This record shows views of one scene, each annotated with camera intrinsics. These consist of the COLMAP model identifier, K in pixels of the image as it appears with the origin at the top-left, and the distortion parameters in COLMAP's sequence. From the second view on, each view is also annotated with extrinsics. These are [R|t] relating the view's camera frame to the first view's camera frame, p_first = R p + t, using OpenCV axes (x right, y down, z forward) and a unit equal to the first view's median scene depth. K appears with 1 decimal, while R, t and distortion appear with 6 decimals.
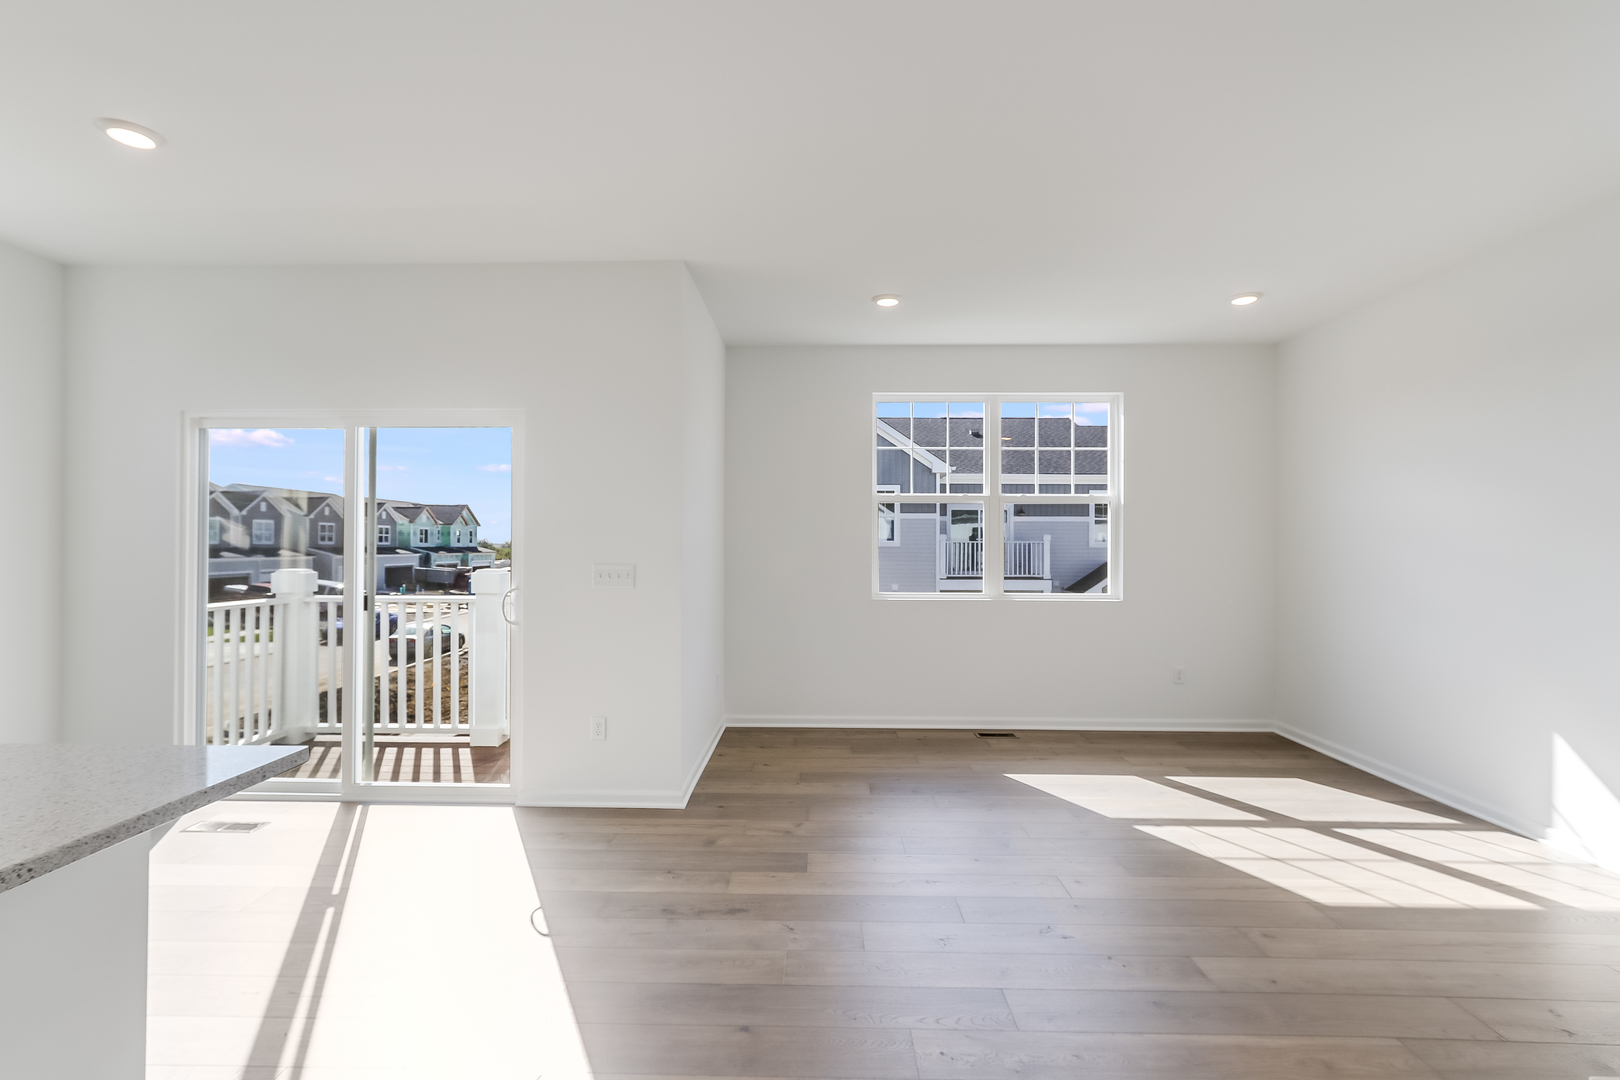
lens RADIAL K [[757.5, 0, 812.1], [0, 757.5, 543.3], [0, 0, 1]] dist [-0.009882, 0.005999]
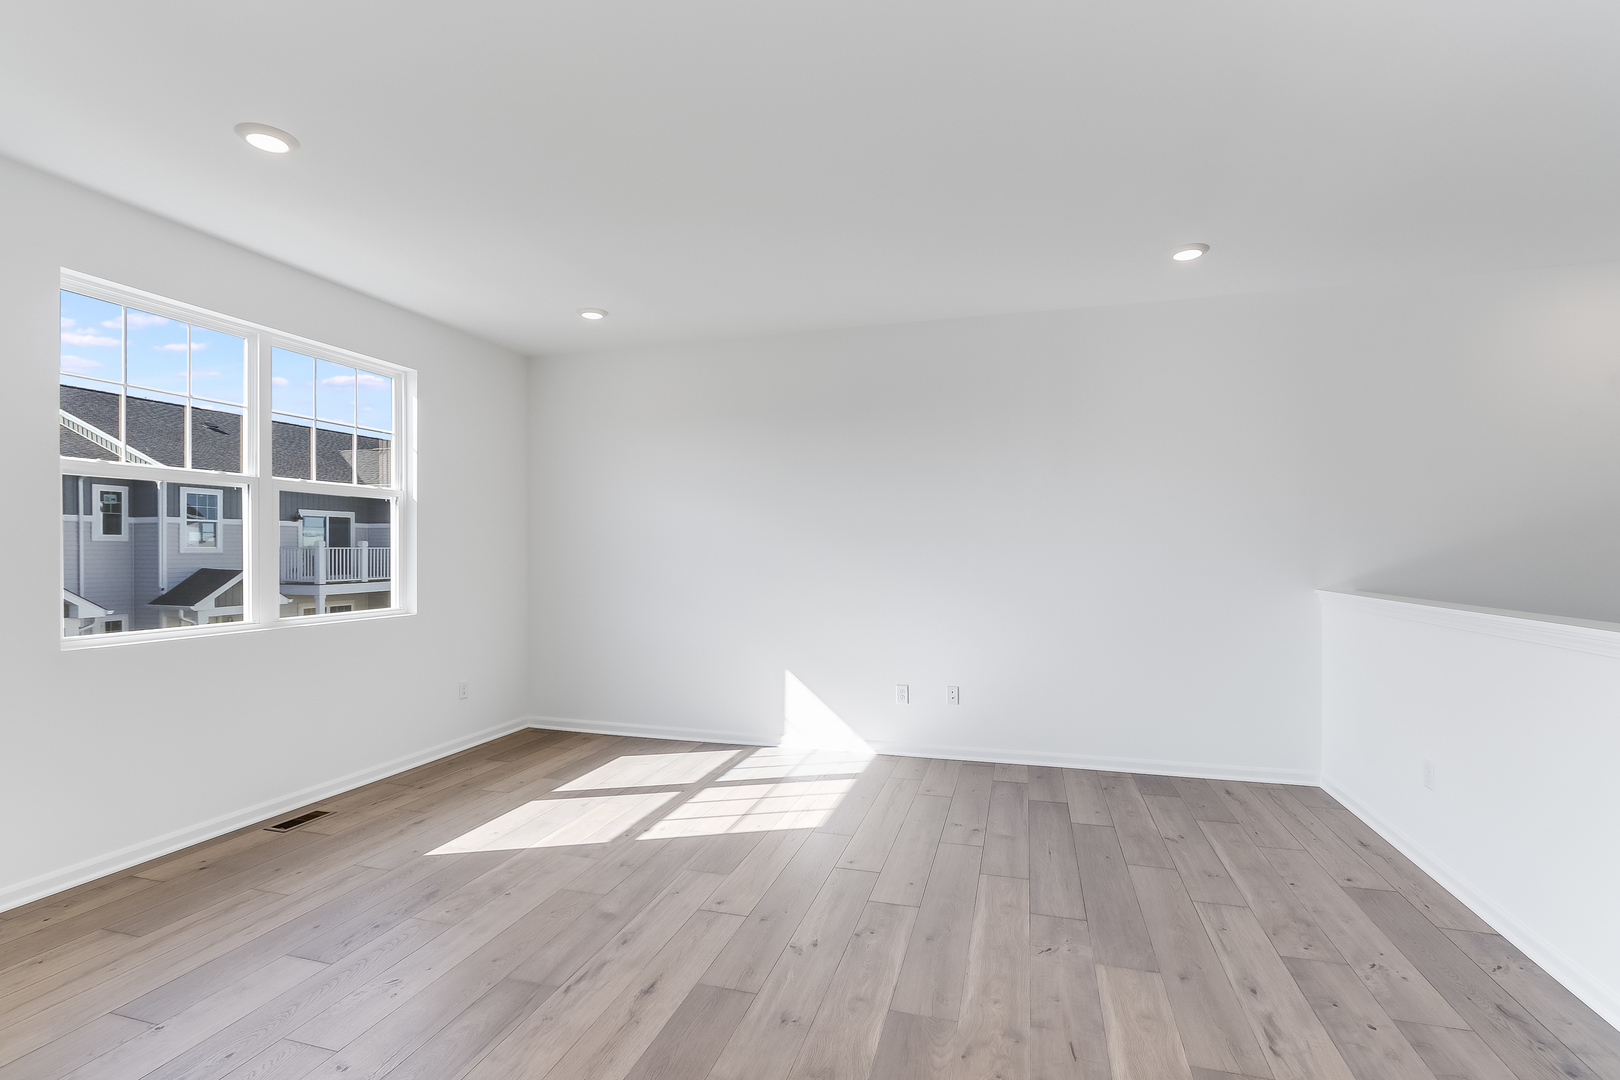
lens RADIAL K [[757.5, 0, 800.6], [0, 757.5, 548.2], [0, 0, 1]] dist [-0.009882, 0.005999]
pose [[0.266665, -0.002282, 0.963786, -0.371258], [0.000701, 0.999997, 0.002174, 0.000316], [-0.963789, 0.000096, 0.266666, 0.445328]]
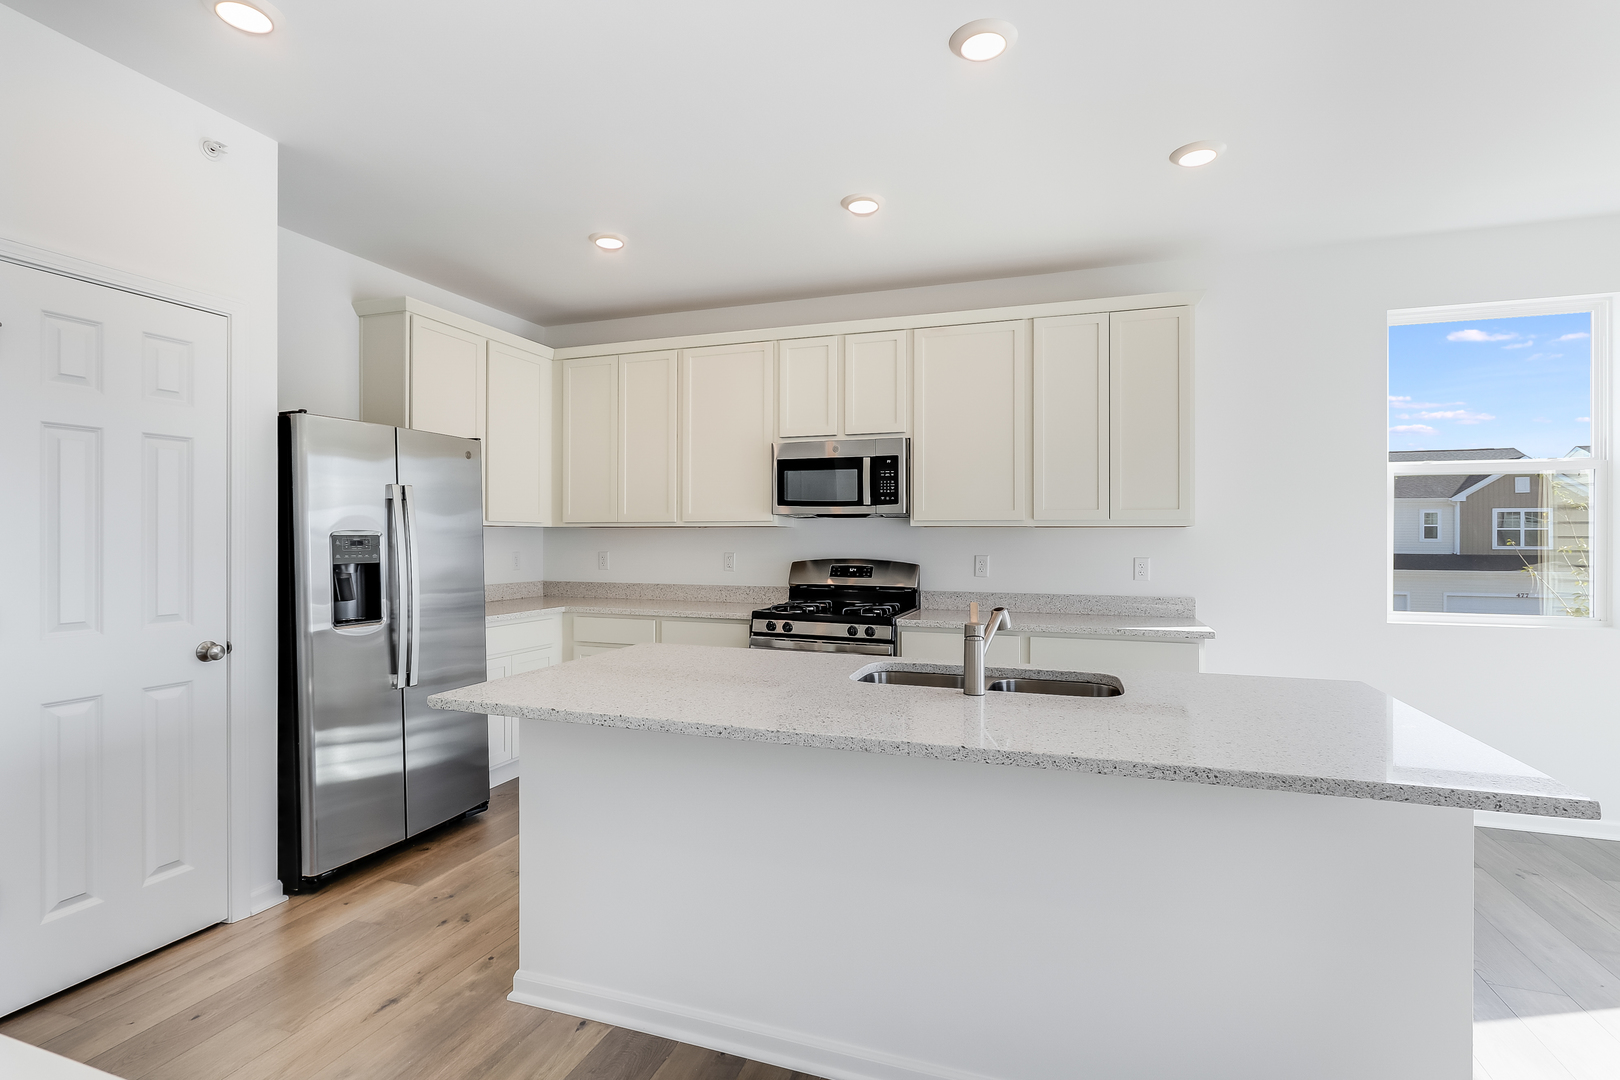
lens RADIAL K [[791.2, 0, 799.6], [0, 791.2, 529.0], [0, 0, 1]] dist [-0.003800, 0.000123]
pose [[-0.313709, -0.014085, -0.949415, 0.130472], [0.000189, 0.999889, -0.014896, 0.000582], [0.949519, -0.004853, -0.313672, 0.167482]]
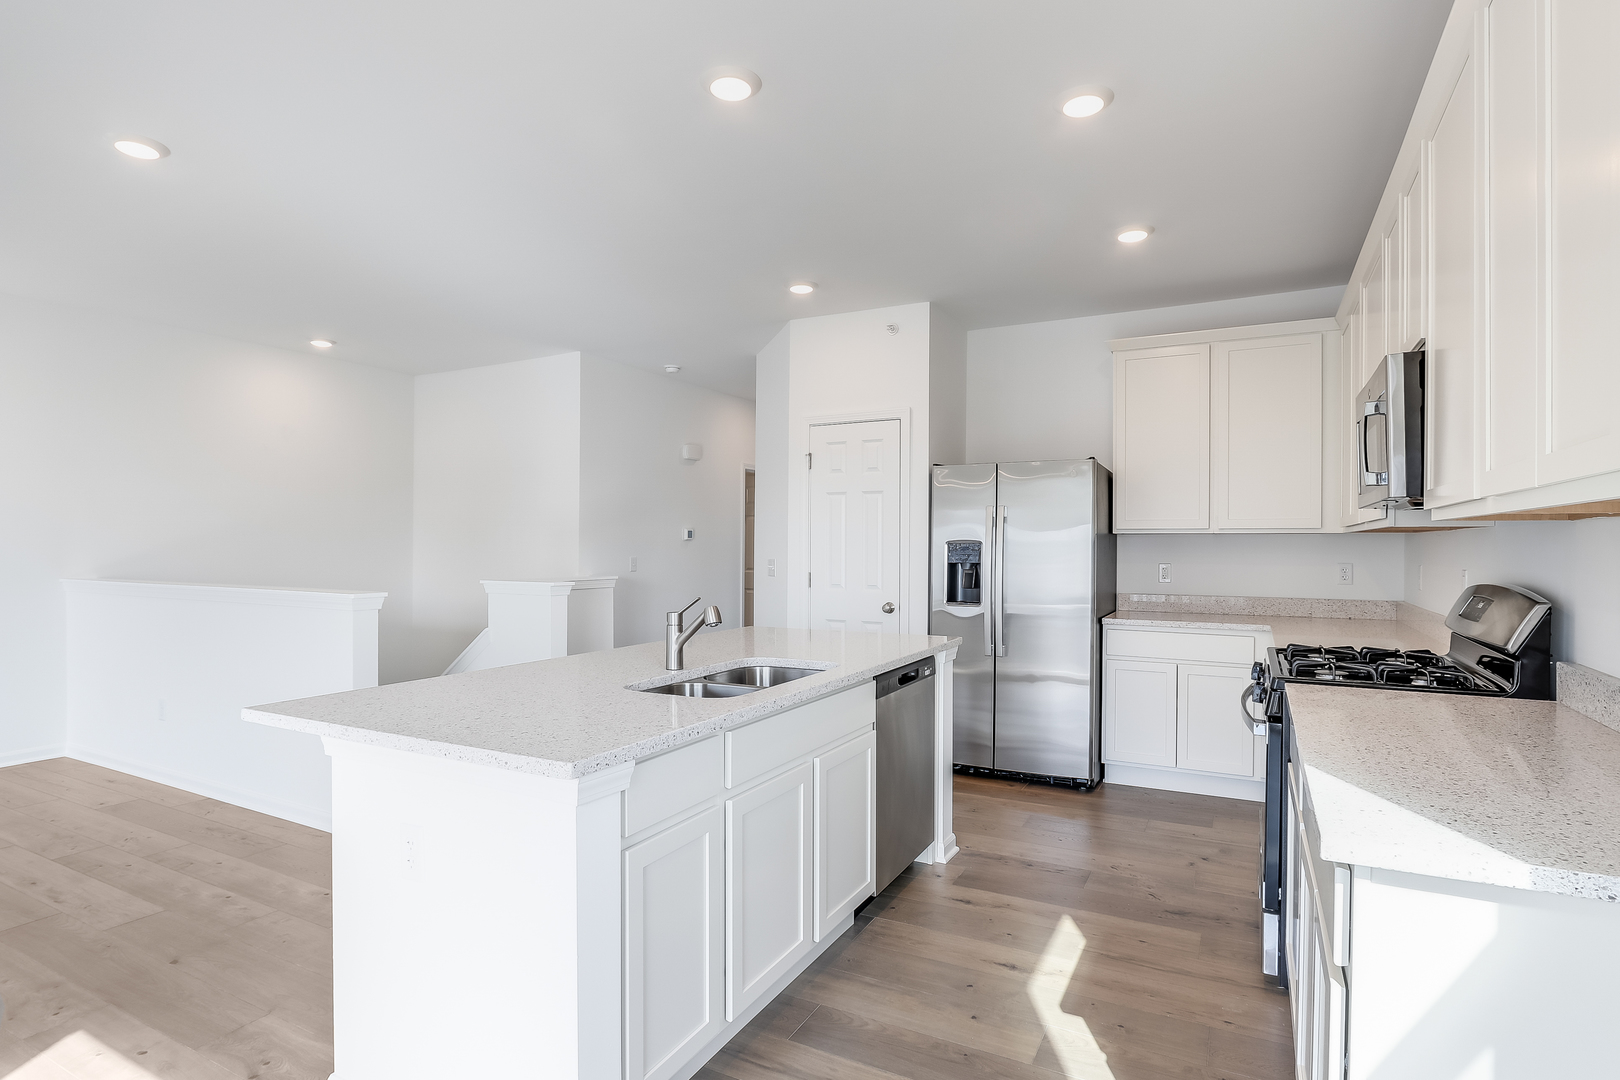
lens RADIAL K [[826.2, 0, 819.7], [0, 826.2, 545.4], [0, 0, 1]] dist [-0.016488, 0.004654]
pose [[-0.894326, -0.006736, 0.447364, -0.735213], [-0.008397, 0.999963, -0.001729, 0.002205], [-0.447336, -0.005303, -0.894350, 0.620949]]
